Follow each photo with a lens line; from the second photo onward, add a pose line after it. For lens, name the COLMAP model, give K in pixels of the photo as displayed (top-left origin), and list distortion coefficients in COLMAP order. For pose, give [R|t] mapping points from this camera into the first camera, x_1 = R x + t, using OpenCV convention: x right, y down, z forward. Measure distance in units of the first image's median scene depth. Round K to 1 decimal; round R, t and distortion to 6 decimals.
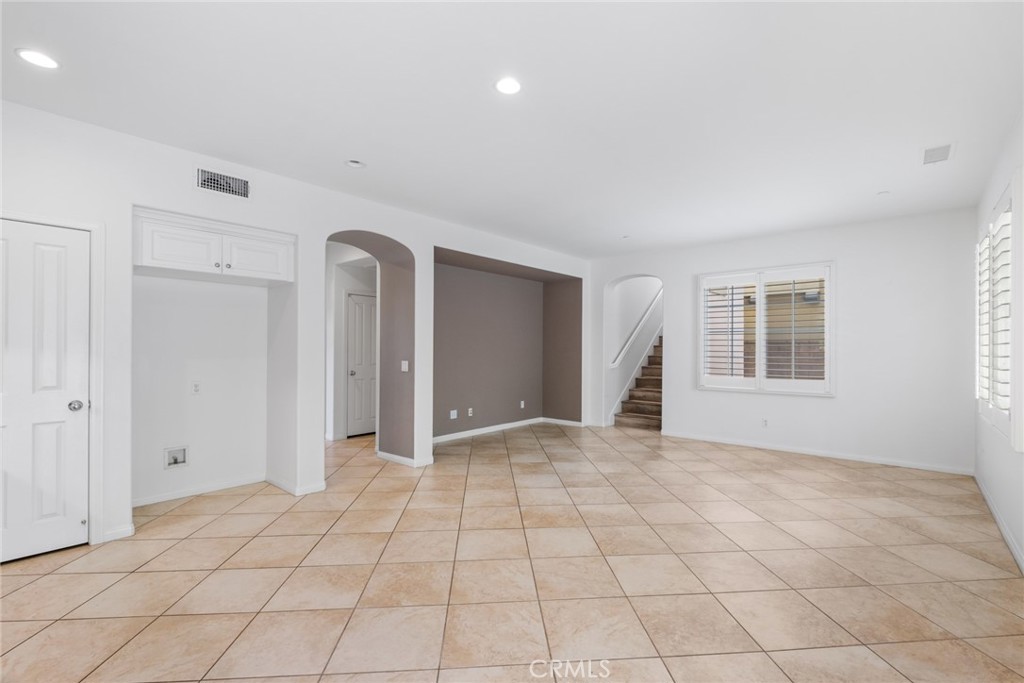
lens RADIAL K [[446.7, 0, 519.6], [0, 446.7, 345.8], [0, 0, 1]] dist [-0.004012, -0.000081]
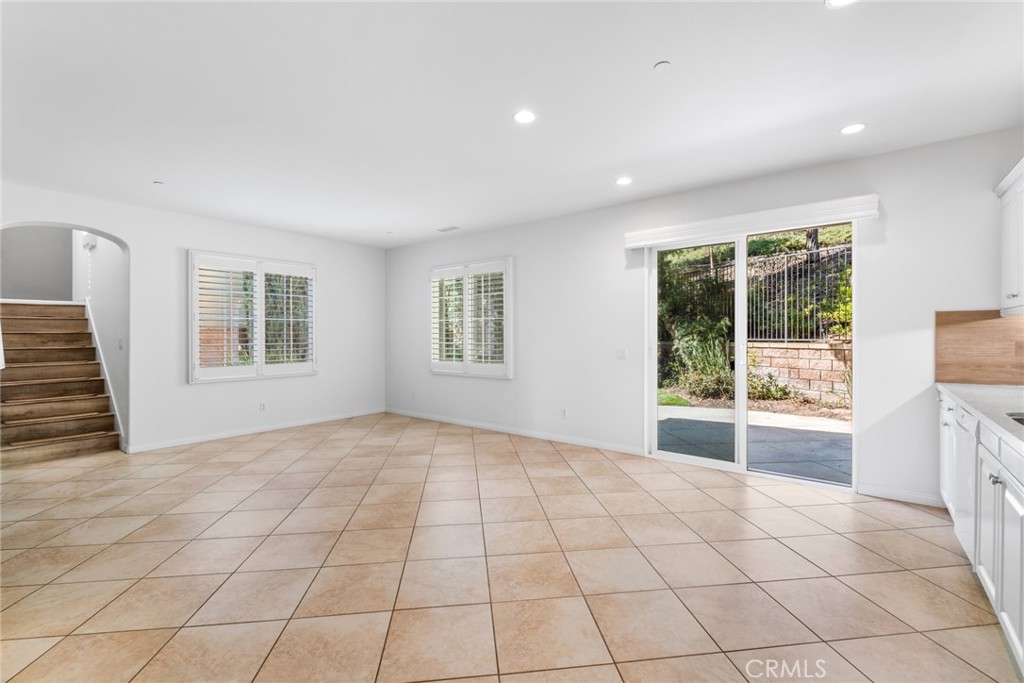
lens RADIAL K [[446.7, 0, 520.0], [0, 446.7, 338.0], [0, 0, 1]] dist [-0.004012, -0.000081]
pose [[-0.066821, -0.011878, 0.997694, -0.535682], [-0.007509, 0.999907, 0.011401, -0.005657], [-0.997737, -0.006730, -0.066904, 0.472784]]
